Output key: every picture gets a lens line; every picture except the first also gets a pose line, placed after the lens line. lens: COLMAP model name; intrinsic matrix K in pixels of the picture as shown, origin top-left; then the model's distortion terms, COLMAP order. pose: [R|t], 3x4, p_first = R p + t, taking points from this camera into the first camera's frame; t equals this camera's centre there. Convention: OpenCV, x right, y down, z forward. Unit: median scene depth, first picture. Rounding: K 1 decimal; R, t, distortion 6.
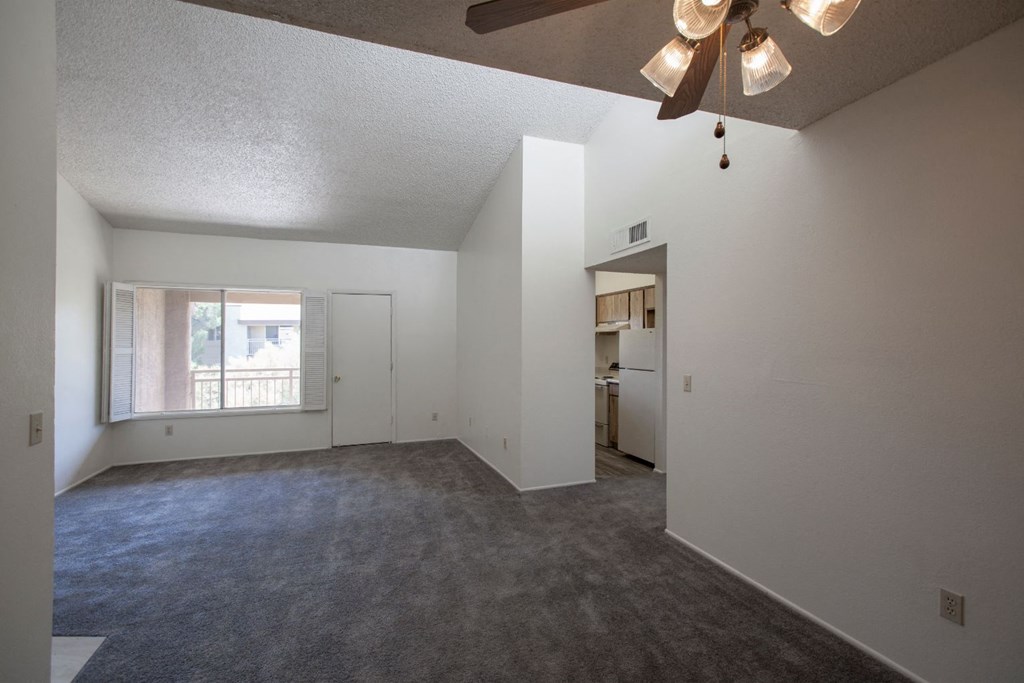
lens RADIAL K [[467.6, 0, 511.6], [0, 467.6, 345.3], [0, 0, 1]] dist [-0.038650, 0.000874]
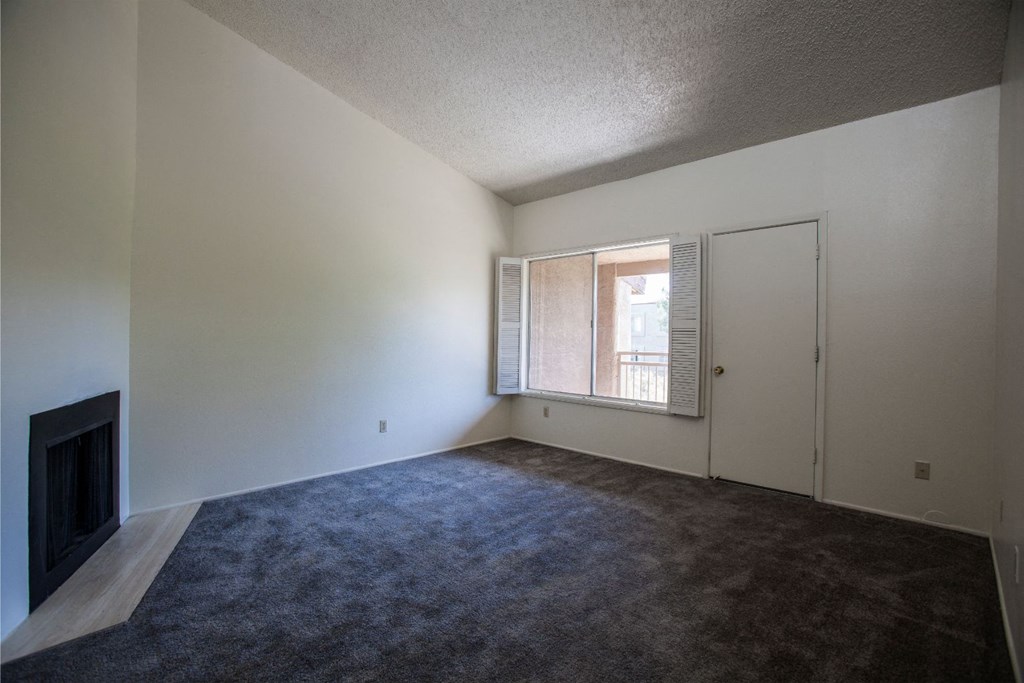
lens RADIAL K [[467.6, 0, 512.0], [0, 467.6, 337.2], [0, 0, 1]] dist [-0.038650, 0.000874]
pose [[0.405844, 0.010872, -0.913878, 0.087032], [-0.016356, 0.999856, 0.004632, 0.032365], [0.913796, 0.013067, 0.405963, 0.549427]]
